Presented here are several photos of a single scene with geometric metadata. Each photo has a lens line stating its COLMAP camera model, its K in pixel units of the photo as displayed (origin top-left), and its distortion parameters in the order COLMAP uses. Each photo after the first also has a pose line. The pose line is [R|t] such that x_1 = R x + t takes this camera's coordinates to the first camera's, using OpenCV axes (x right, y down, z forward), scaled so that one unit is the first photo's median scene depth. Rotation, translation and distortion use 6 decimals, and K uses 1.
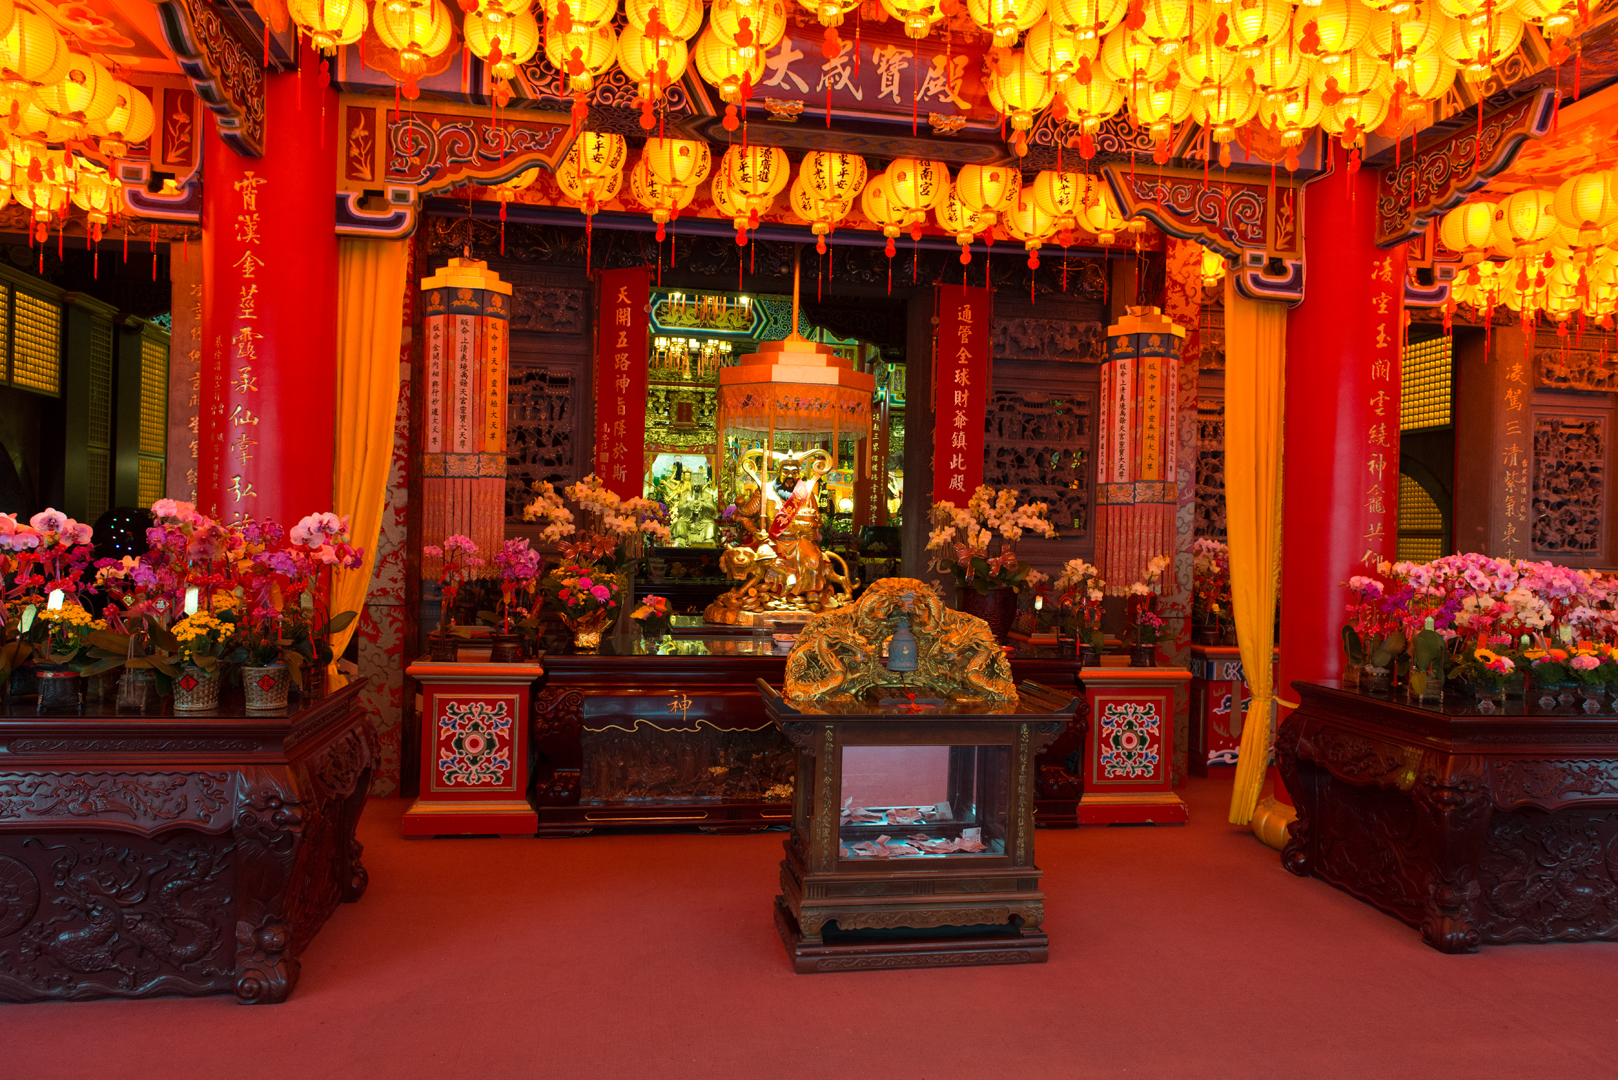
lens RADIAL K [[1085.3, 0, 809.0], [0, 1085.3, 540.0], [0, 0, 1]] dist [0.001255, -0.004230]
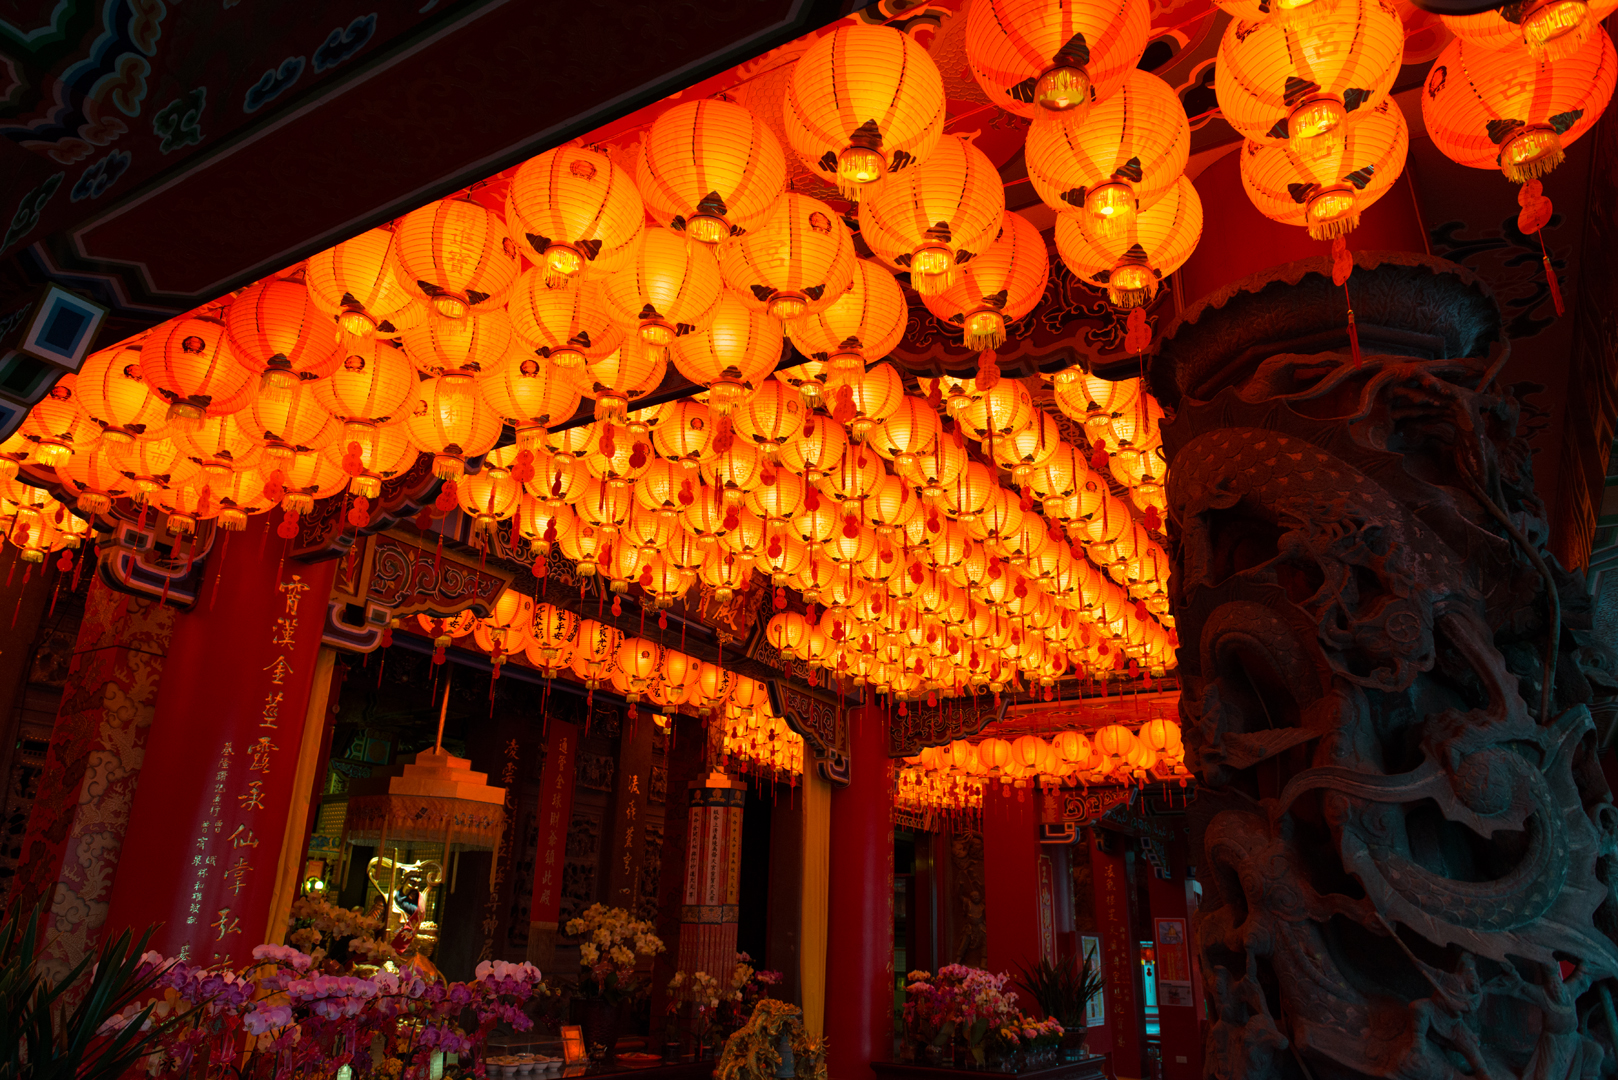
lens RADIAL K [[1085.3, 0, 809.0], [0, 1085.3, 540.0], [0, 0, 1]] dist [0.001255, -0.004230]
pose [[0.649385, 0.254498, 0.716610, -0.750121], [-0.007472, 0.944428, -0.328634, -0.045221], [-0.760423, 0.208055, 0.615199, 0.042652]]
